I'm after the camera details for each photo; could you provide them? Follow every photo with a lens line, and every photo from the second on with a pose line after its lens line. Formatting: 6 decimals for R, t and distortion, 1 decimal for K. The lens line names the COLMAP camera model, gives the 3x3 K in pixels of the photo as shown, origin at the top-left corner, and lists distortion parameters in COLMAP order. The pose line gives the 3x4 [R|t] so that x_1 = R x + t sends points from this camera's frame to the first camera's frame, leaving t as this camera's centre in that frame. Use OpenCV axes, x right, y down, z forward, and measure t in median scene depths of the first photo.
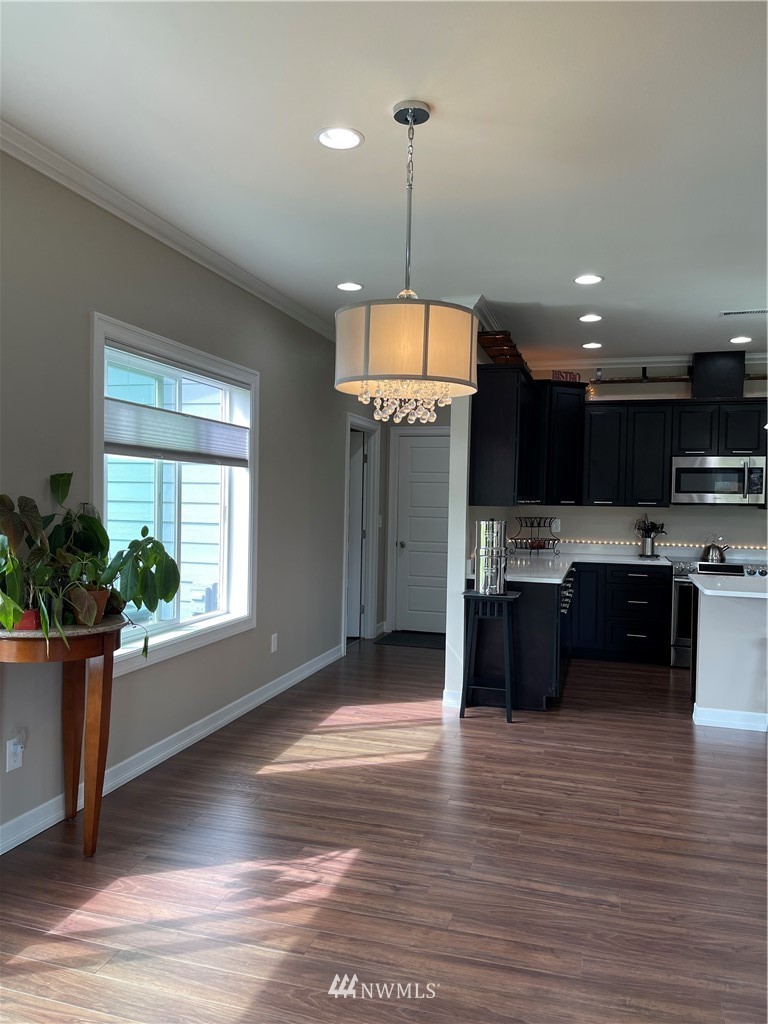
lens RADIAL K [[772.8, 0, 383.6], [0, 772.8, 518.2], [0, 0, 1]] dist [0.069224, -0.070064]
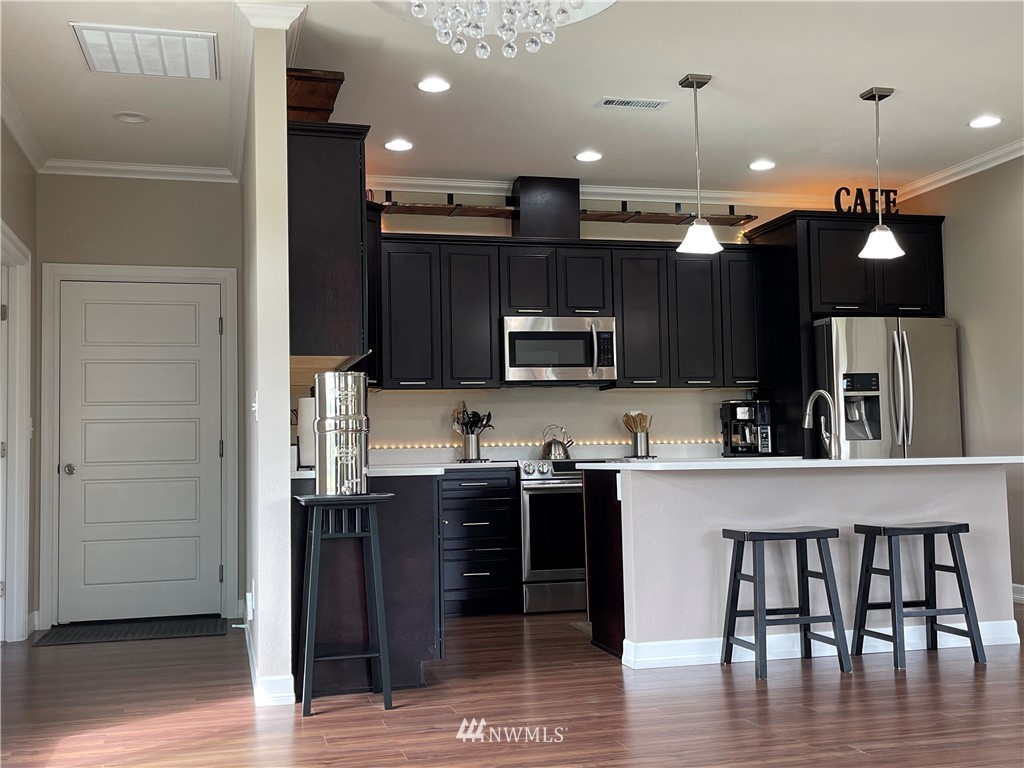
lens RADIAL K [[1098.6, 0, 516.3], [0, 1098.6, 385.9], [0, 0, 1]] dist [0.055621, 0.000000]
pose [[0.854515, -0.002856, 0.519420, -0.183546], [0.052301, 0.995376, -0.080568, 0.087087], [-0.516788, 0.096013, 0.850713, 0.202436]]
